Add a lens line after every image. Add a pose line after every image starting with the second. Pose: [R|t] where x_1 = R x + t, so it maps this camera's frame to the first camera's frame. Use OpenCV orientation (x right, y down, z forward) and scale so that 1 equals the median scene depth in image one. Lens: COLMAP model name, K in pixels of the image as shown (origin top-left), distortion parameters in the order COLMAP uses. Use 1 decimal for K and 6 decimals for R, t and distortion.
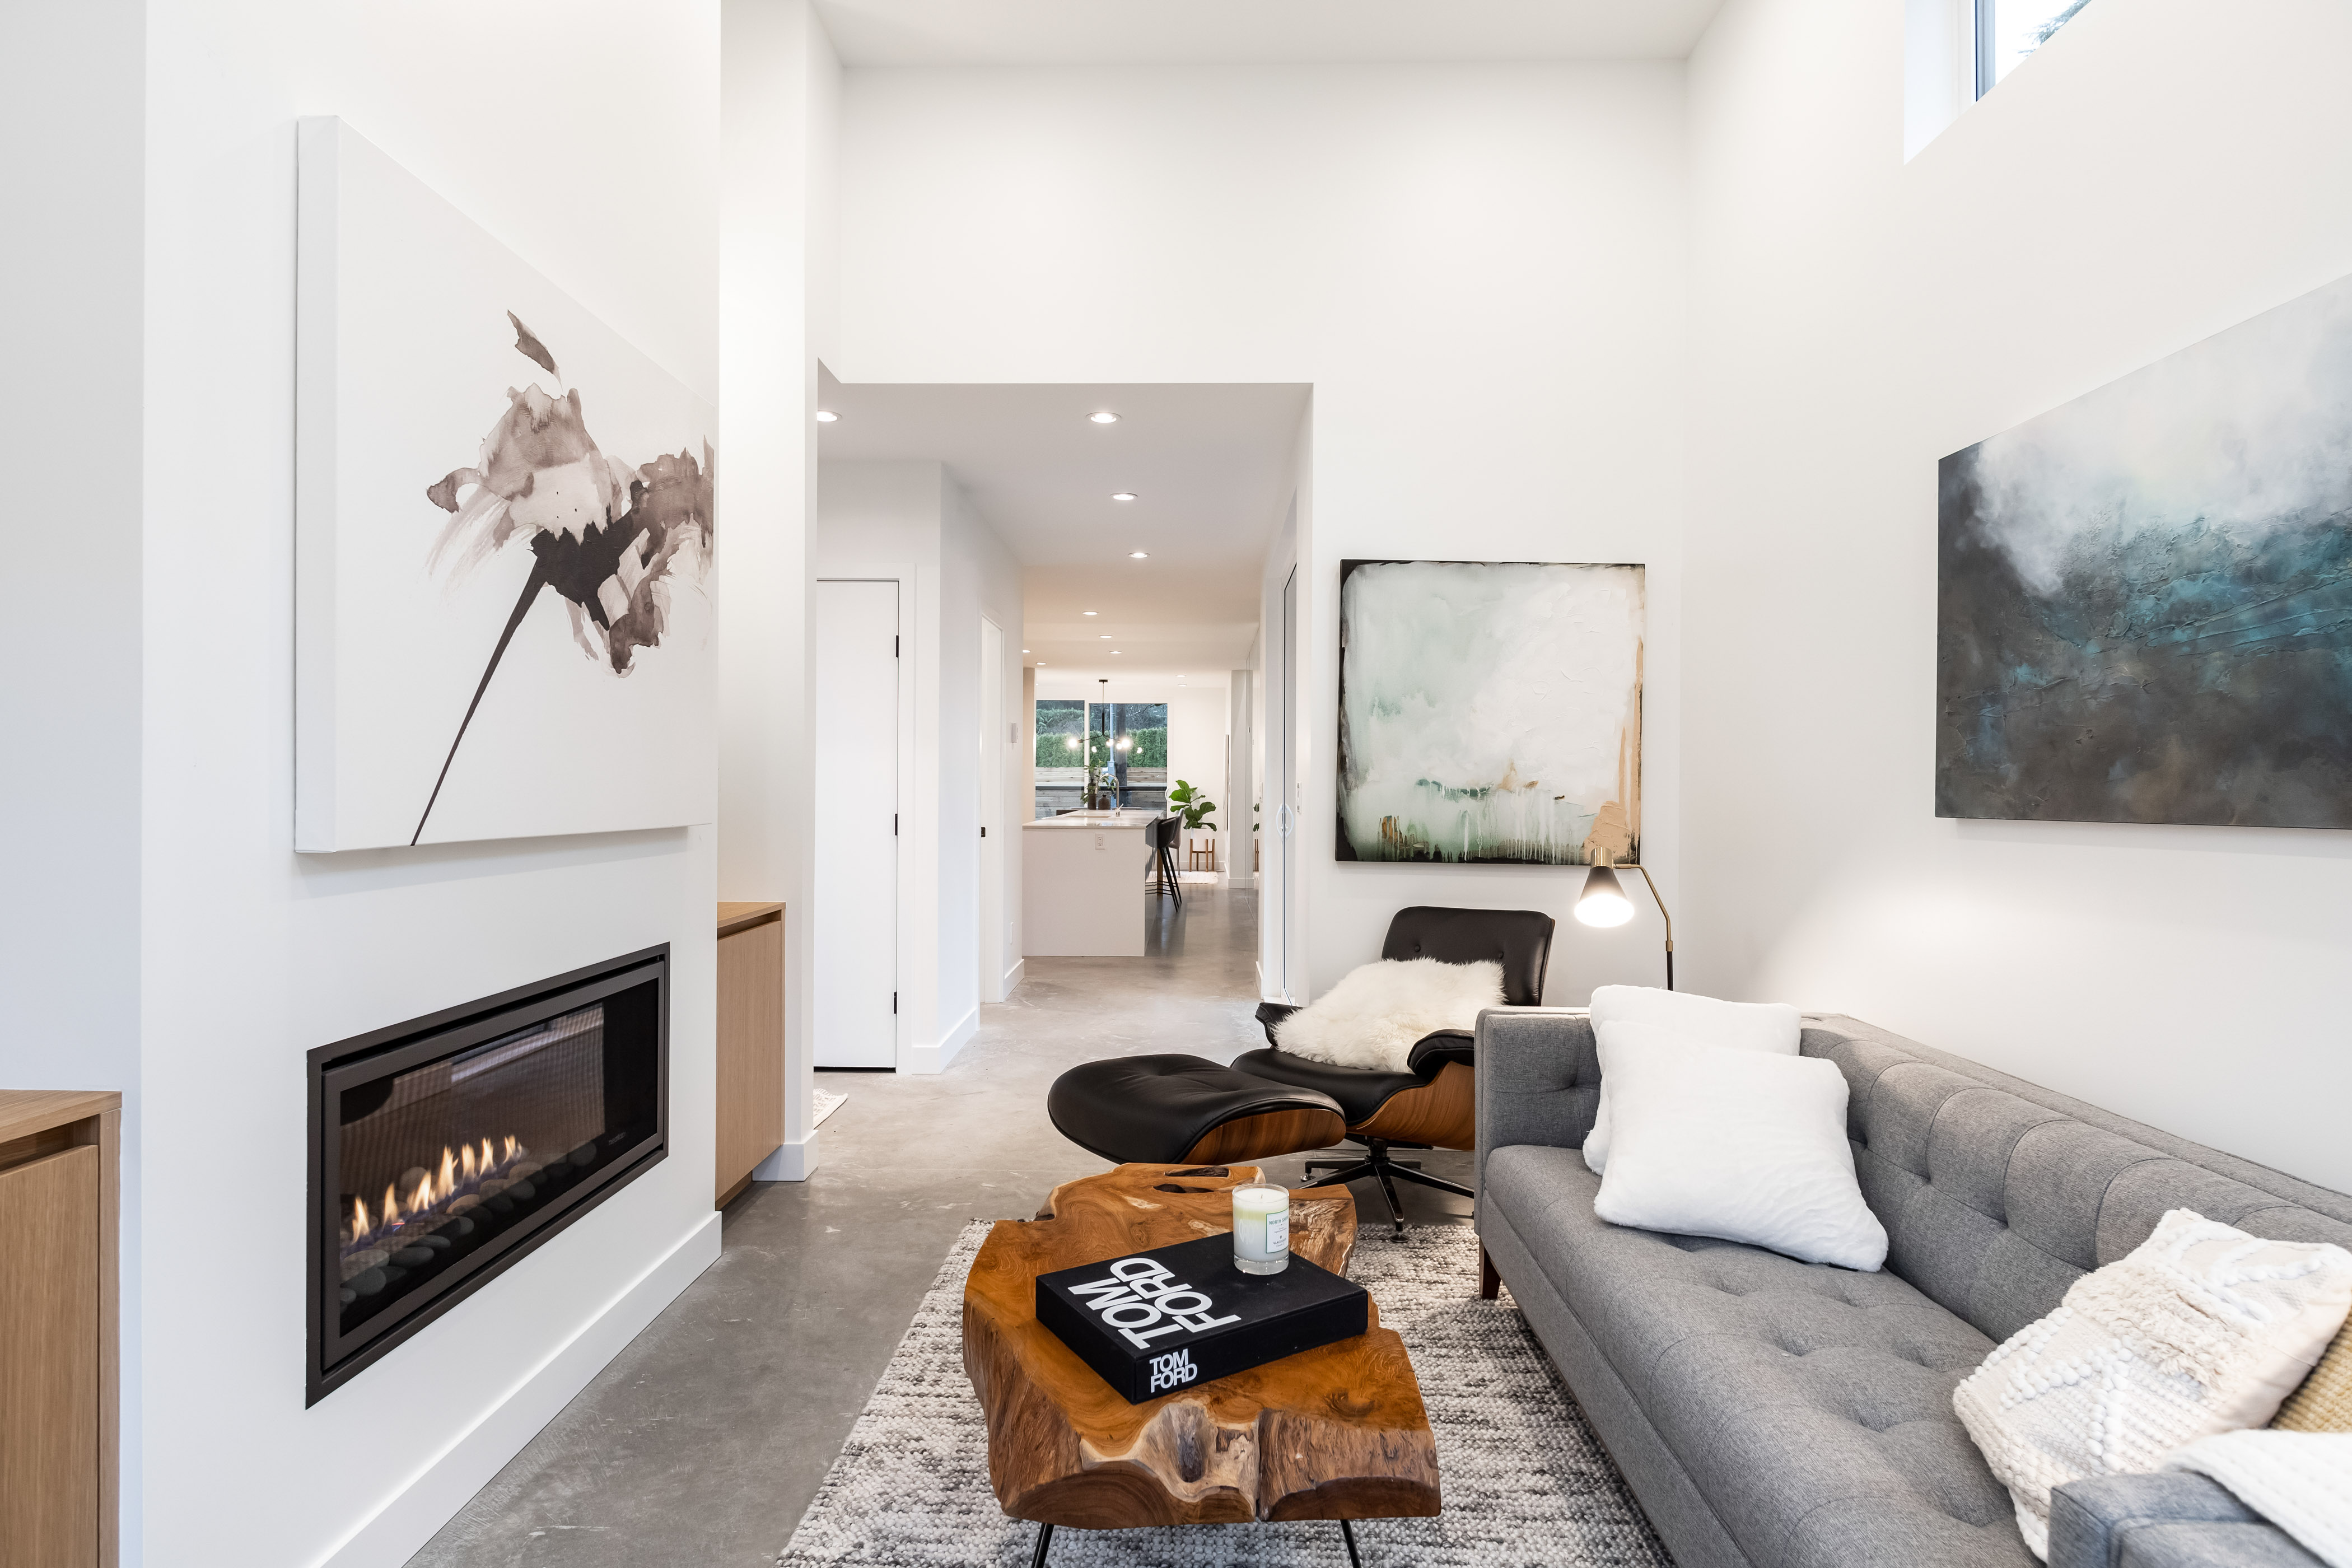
lens RADIAL K [[1207.4, 0, 1183.2], [0, 1207.4, 785.6], [0, 0, 1]] dist [0.003357, -0.003436]
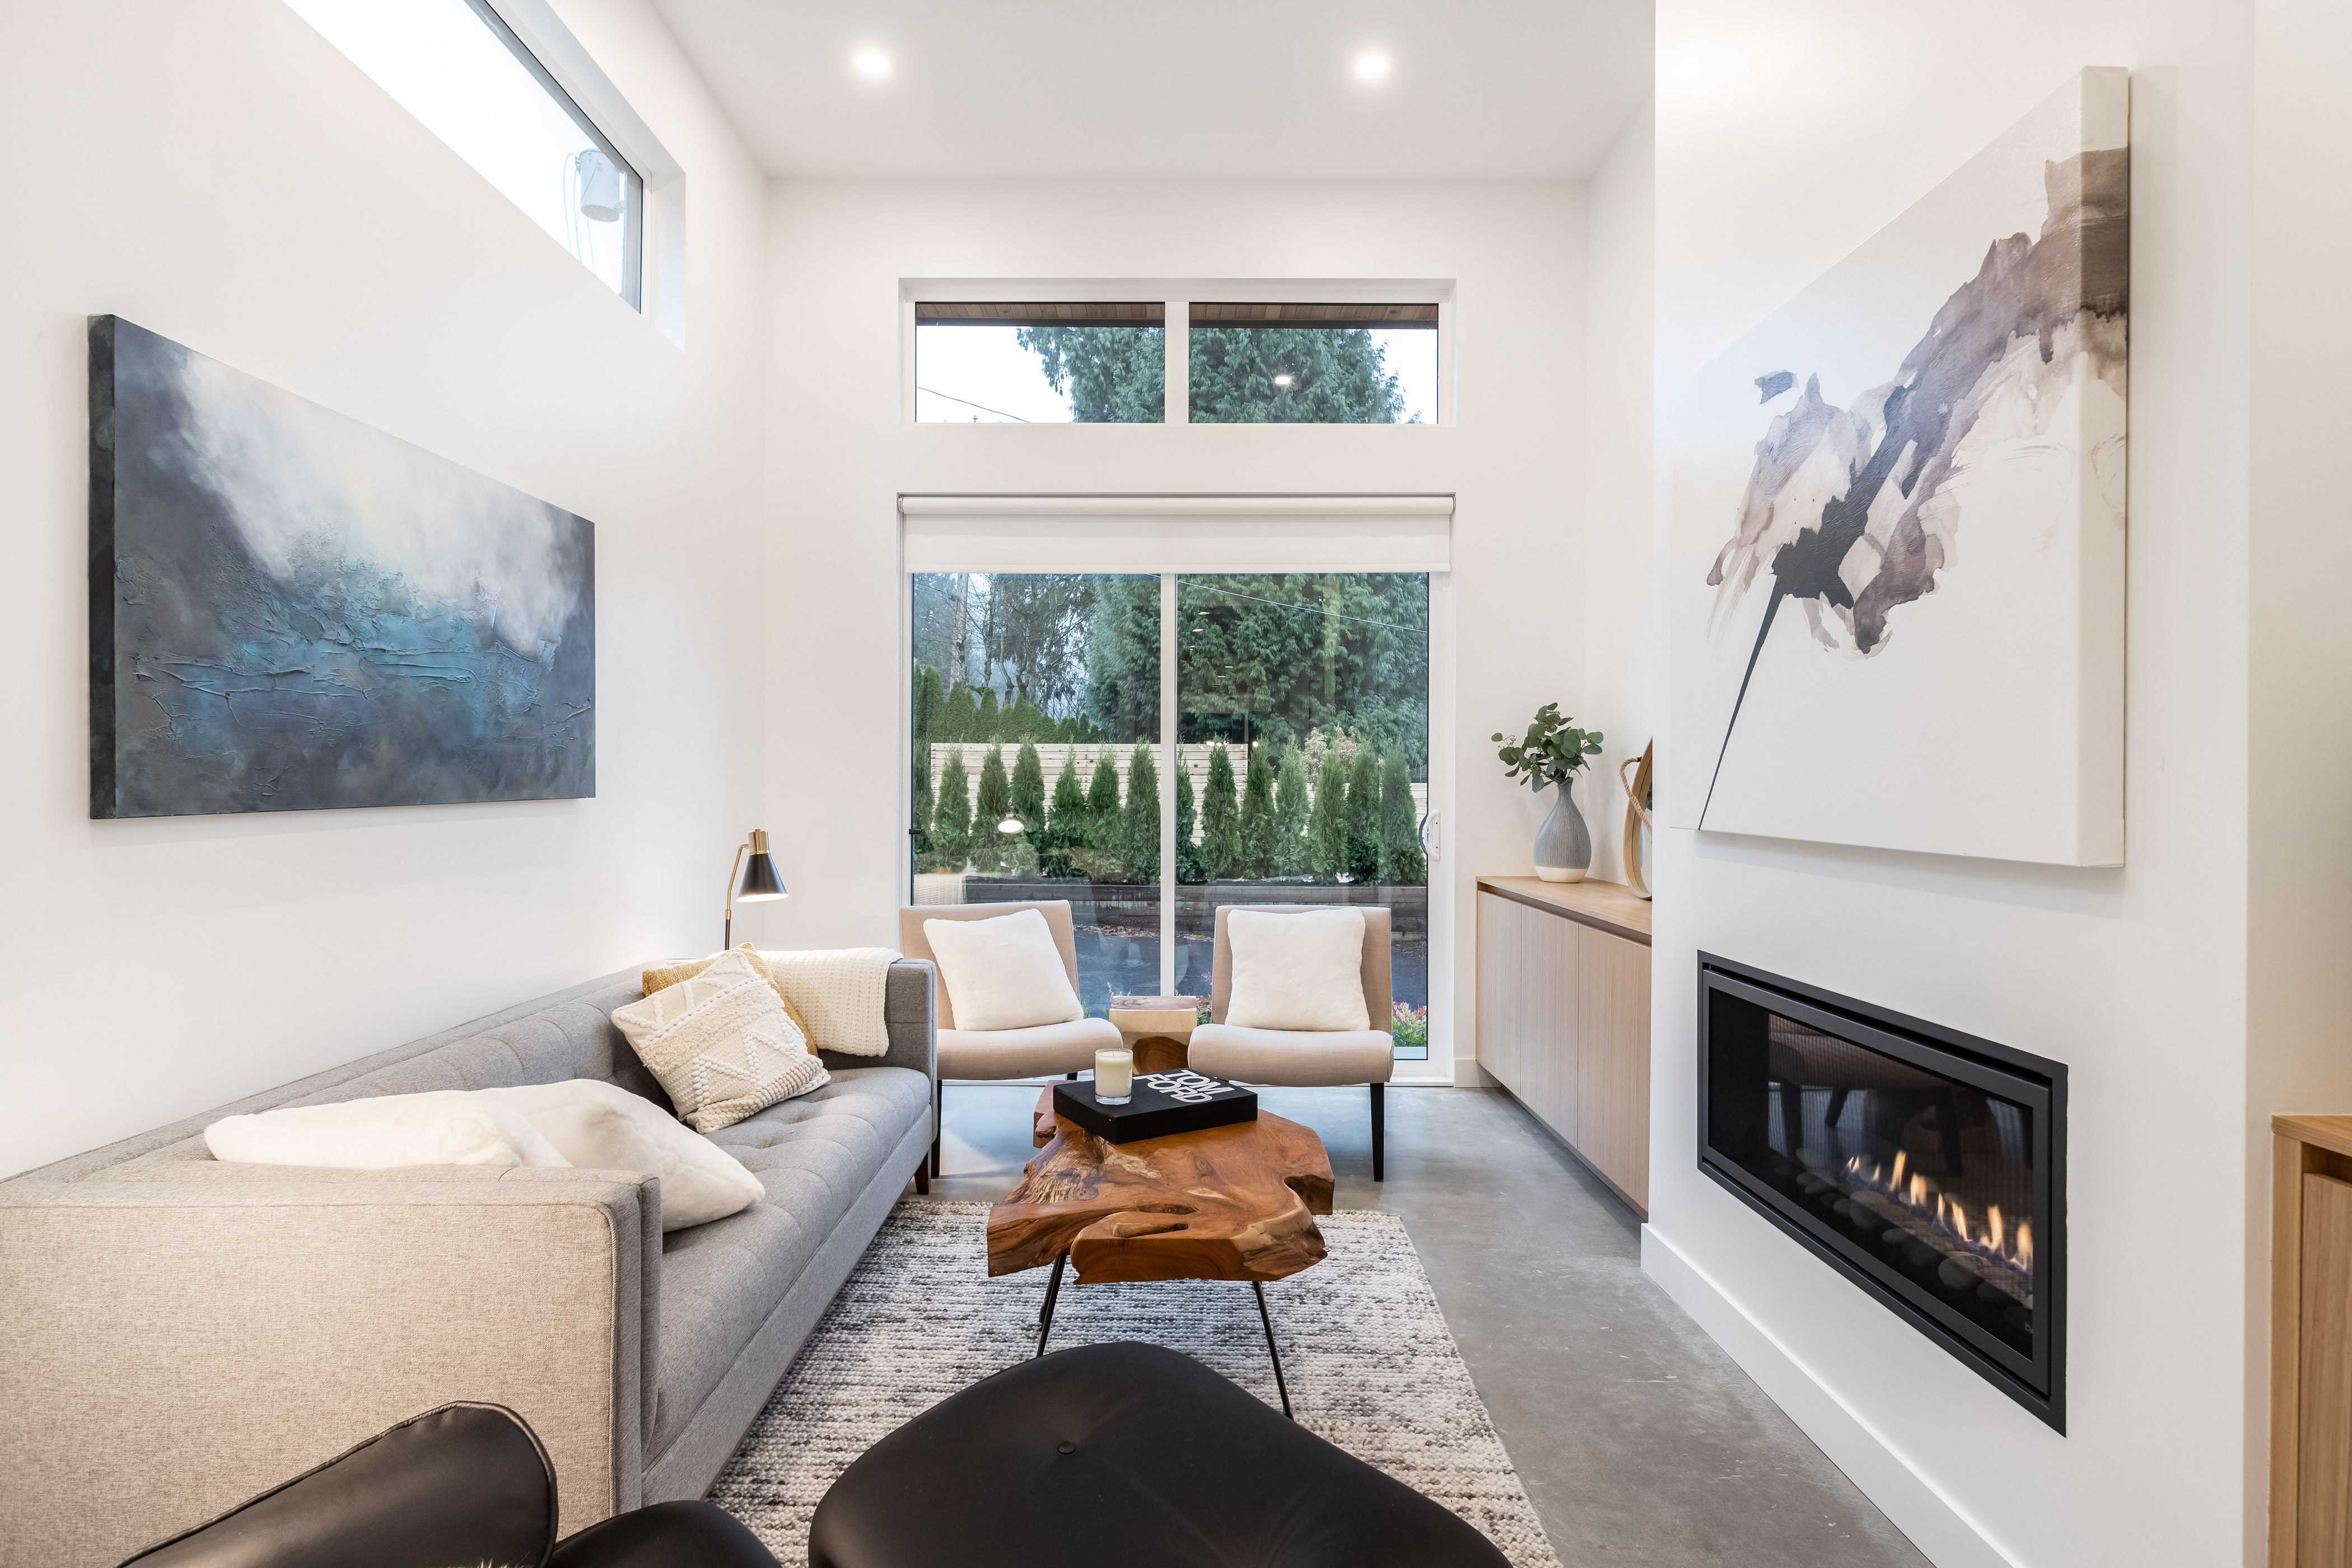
lens RADIAL K [[1207.4, 0, 1169.1], [0, 1207.4, 785.2], [0, 0, 1]] dist [0.003357, -0.003436]
pose [[-0.999880, -0.010340, -0.011565, 0.011318], [-0.010377, 0.999941, 0.003176, -0.002058], [0.011532, 0.003296, -0.999928, 1.807439]]
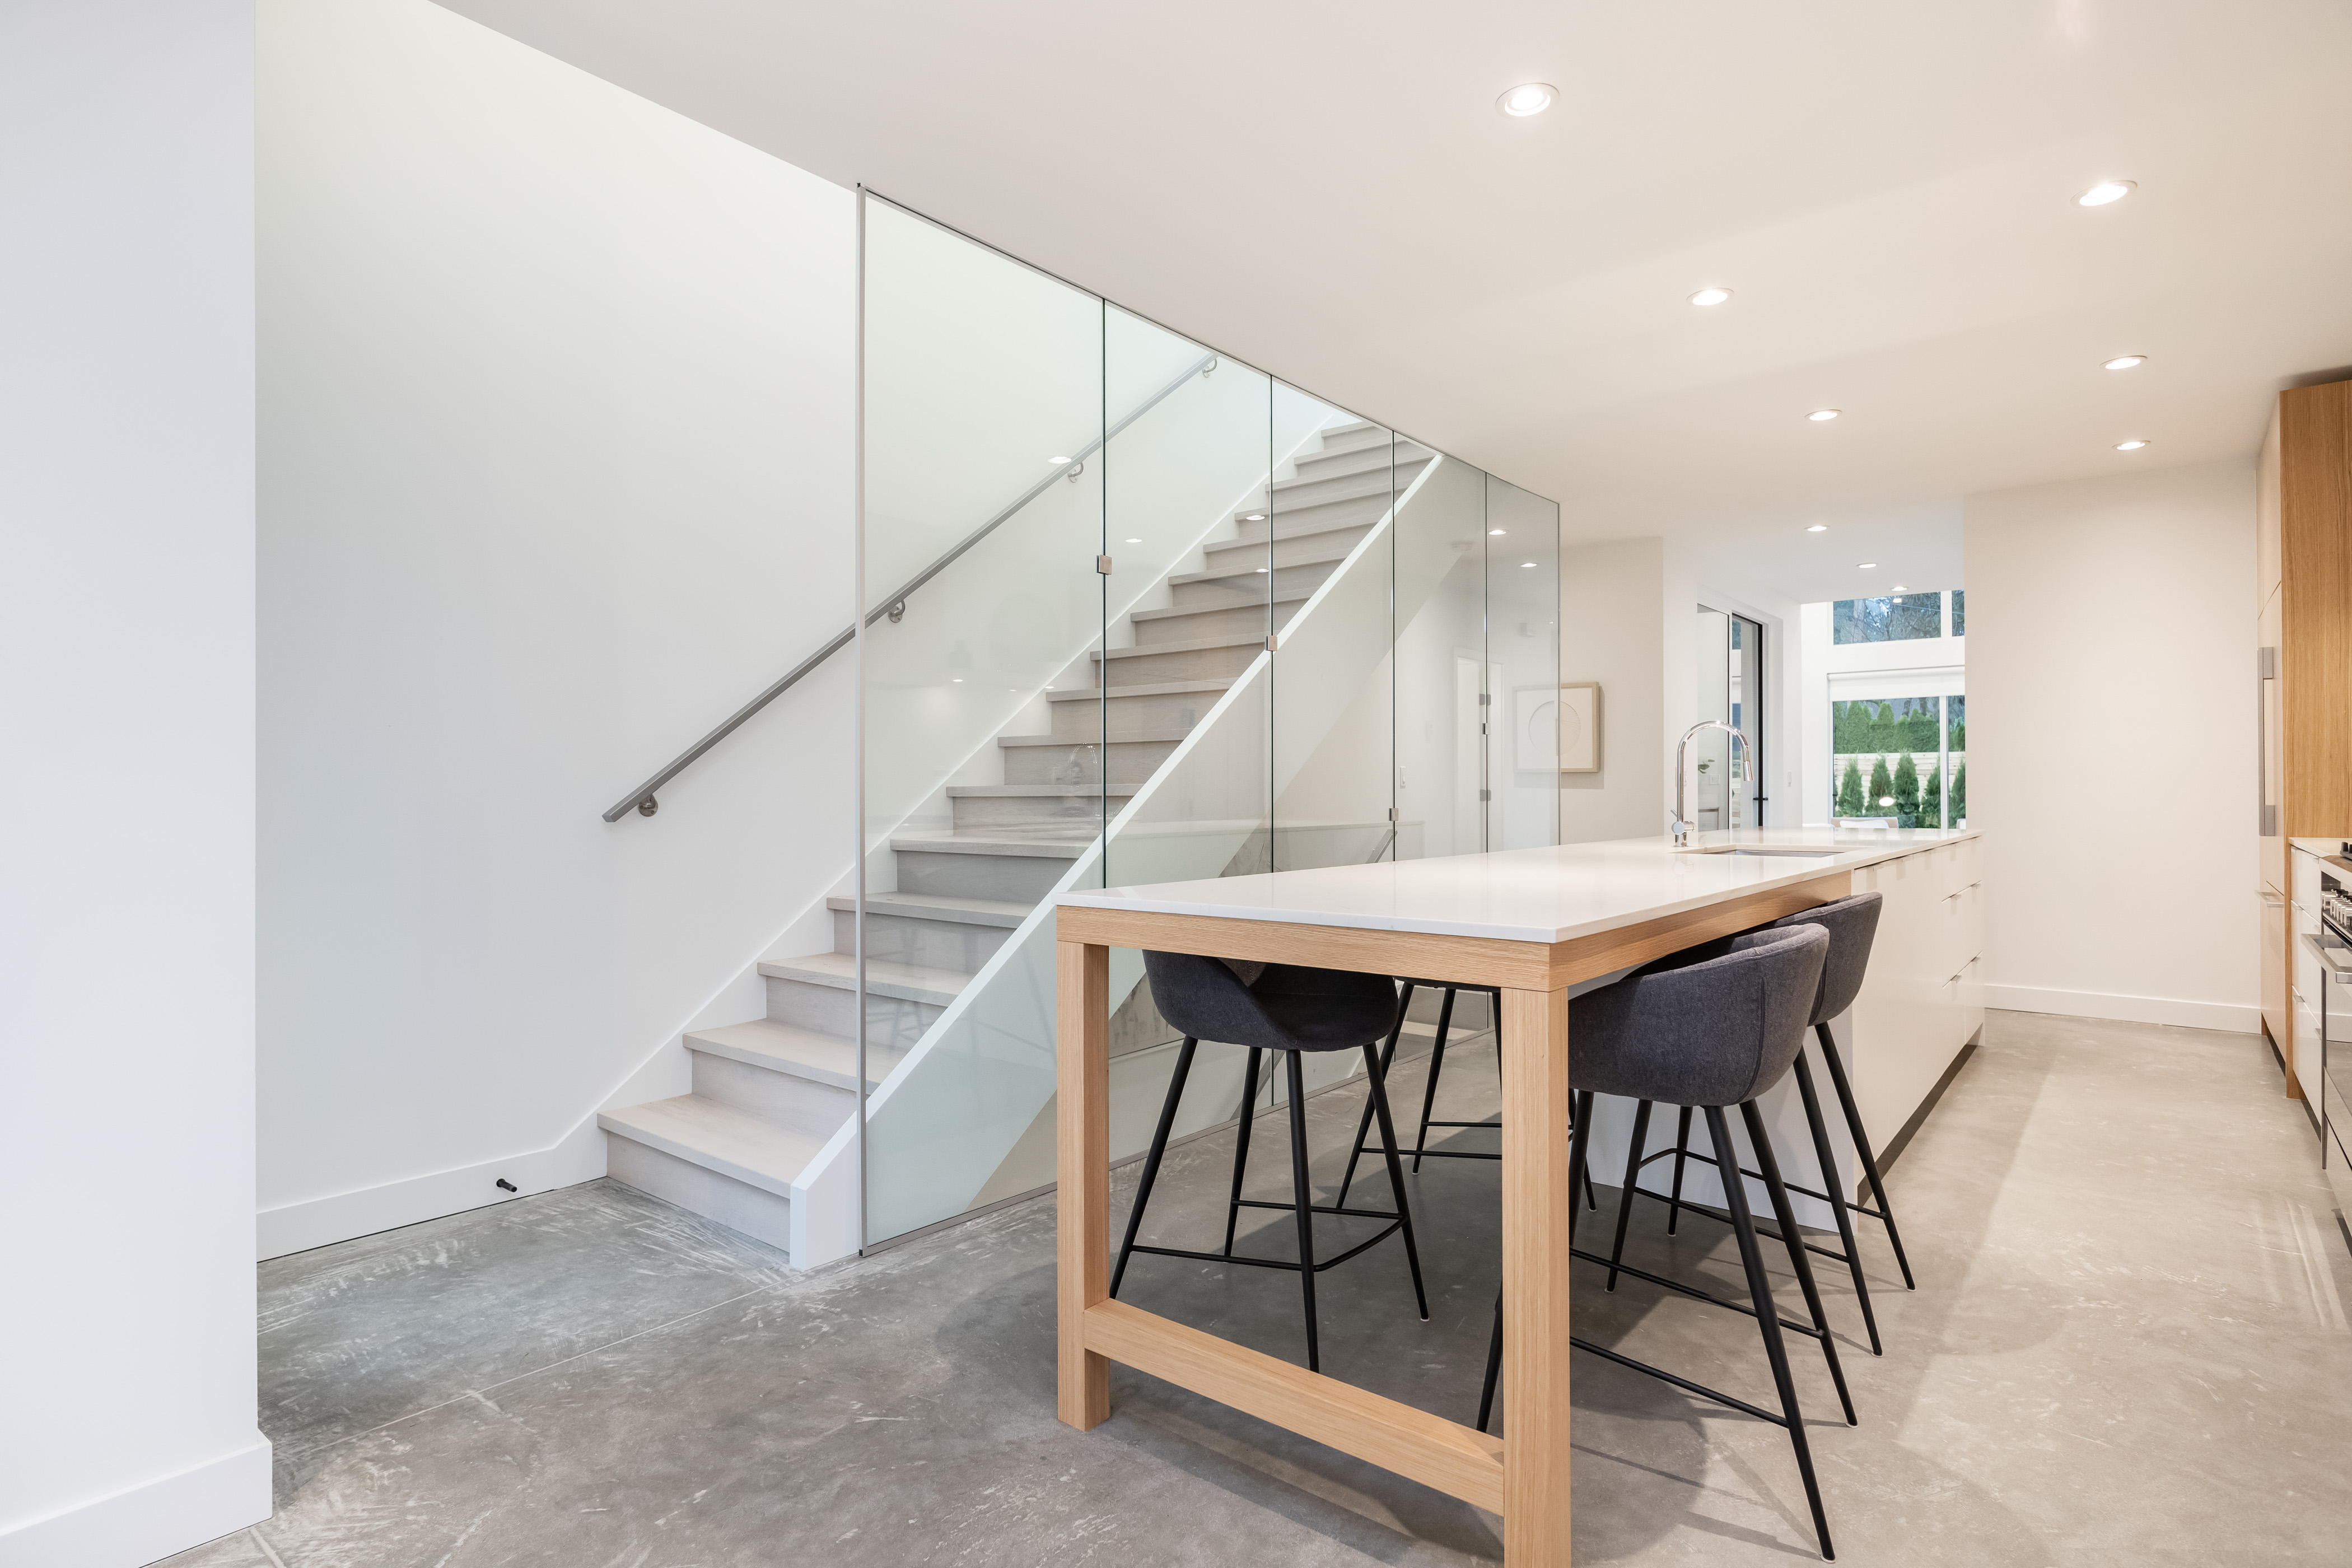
lens RADIAL K [[1207.4, 0, 1168.0], [0, 1207.4, 784.5], [0, 0, 1]] dist [0.003357, -0.003436]
pose [[-0.777240, -0.001604, 0.629202, -0.682080], [-0.000662, 0.999998, 0.001731, 0.031234], [-0.629203, 0.000929, -0.777240, 5.929992]]
